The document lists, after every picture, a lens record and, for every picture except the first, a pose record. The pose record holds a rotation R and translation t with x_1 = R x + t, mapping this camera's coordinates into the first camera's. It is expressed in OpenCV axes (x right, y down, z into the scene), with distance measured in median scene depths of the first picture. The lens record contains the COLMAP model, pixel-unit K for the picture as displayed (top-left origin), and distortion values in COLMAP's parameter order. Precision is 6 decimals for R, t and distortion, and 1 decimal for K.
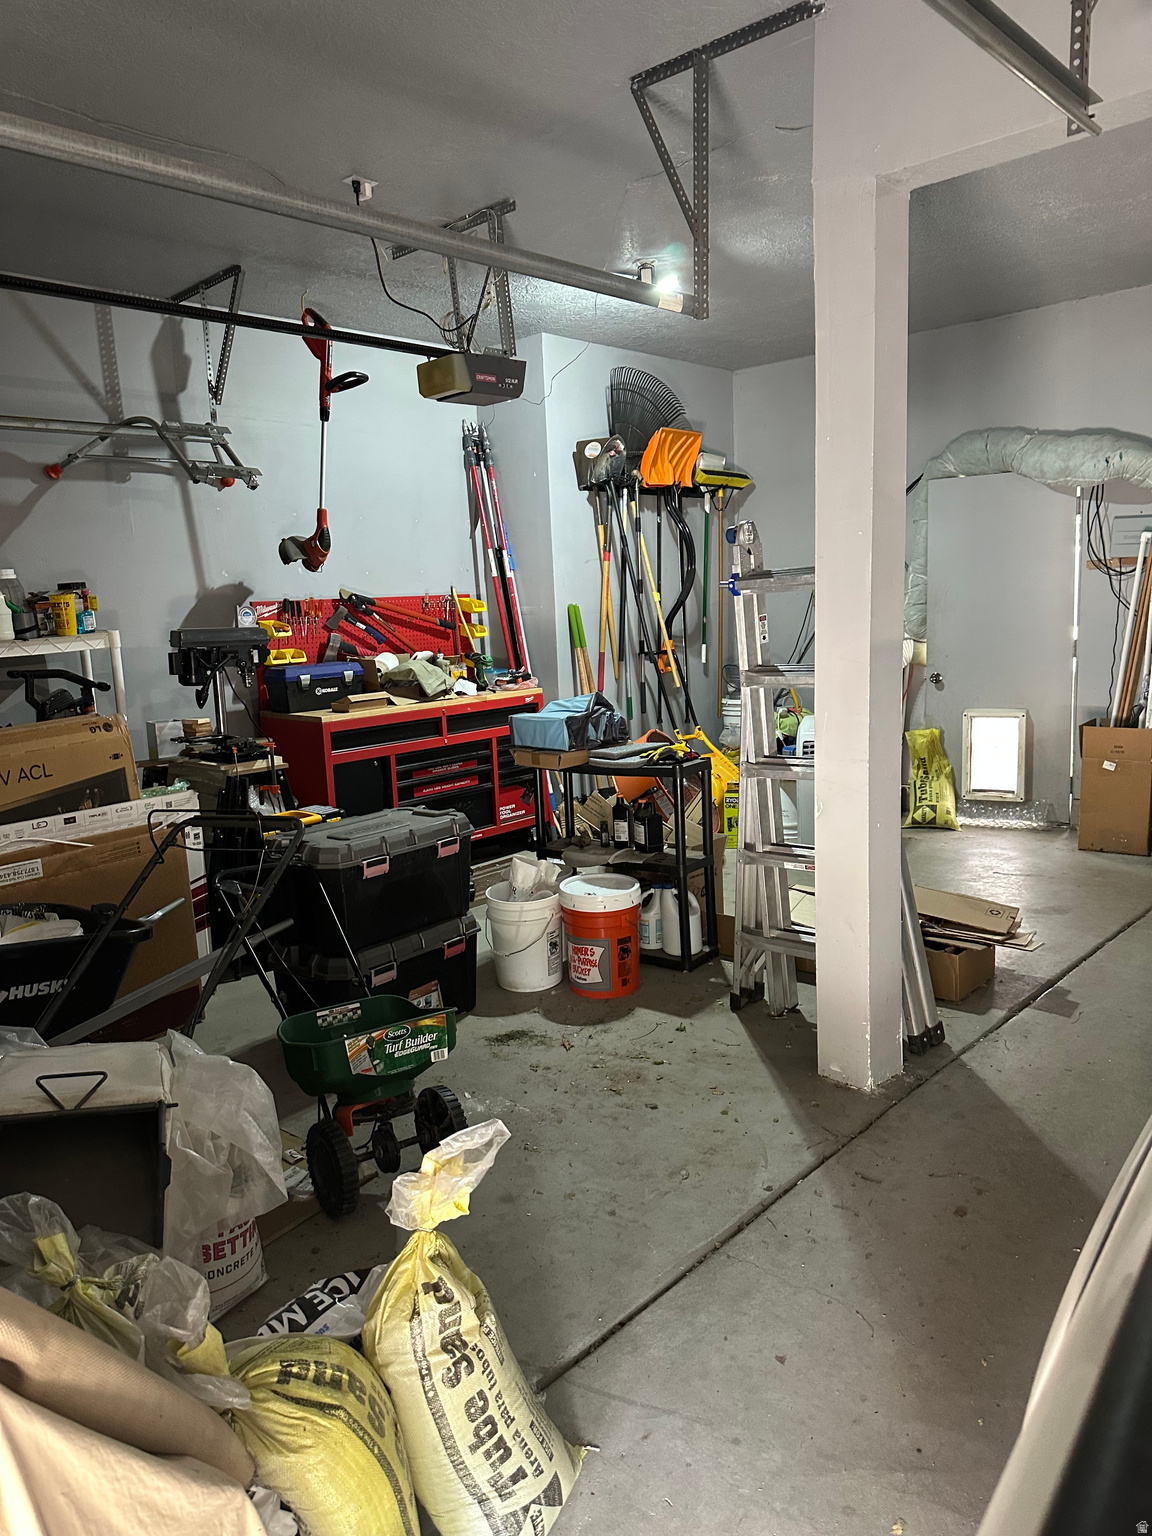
lens RADIAL K [[1084.8, 0, 576.0], [0, 1084.8, 768.0], [0, 0, 1]] dist [-0.000994, -0.000430]
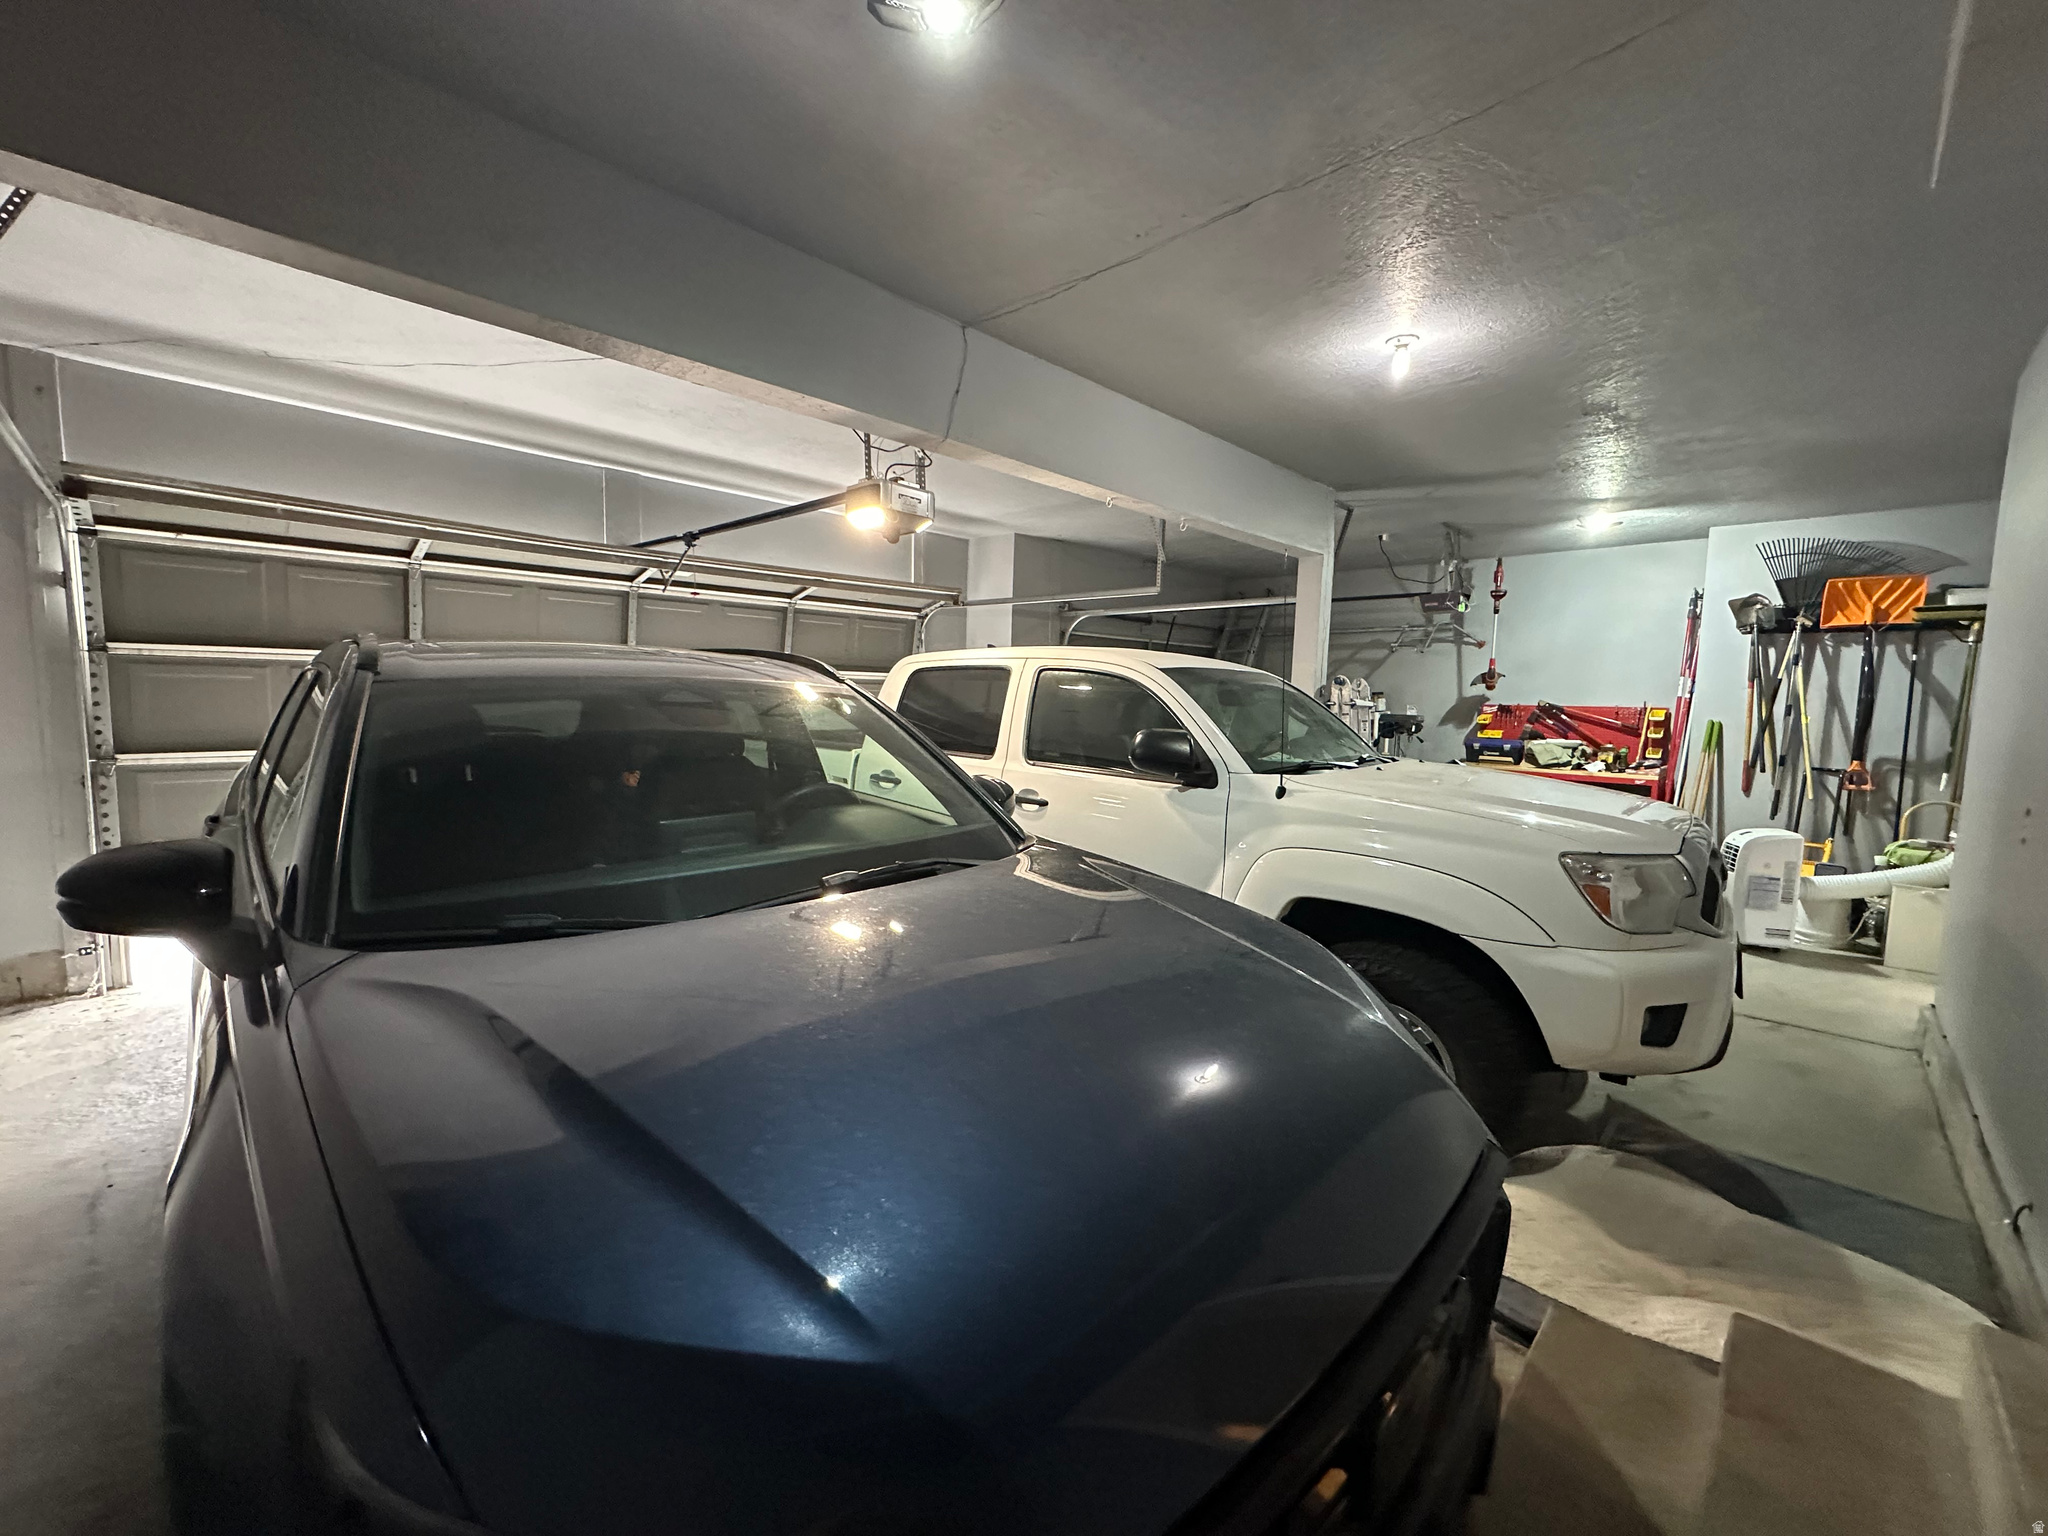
lens RADIAL K [[823.1, 0, 1024.0], [0, 823.1, 768.0], [0, 0, 1]] dist [0.000335, 0.000026]
pose [[-0.033770, 0.132206, -0.990647, 1.167785], [-0.172789, 0.975514, 0.136077, -0.096423], [0.984380, 0.175768, -0.010100, 0.213416]]
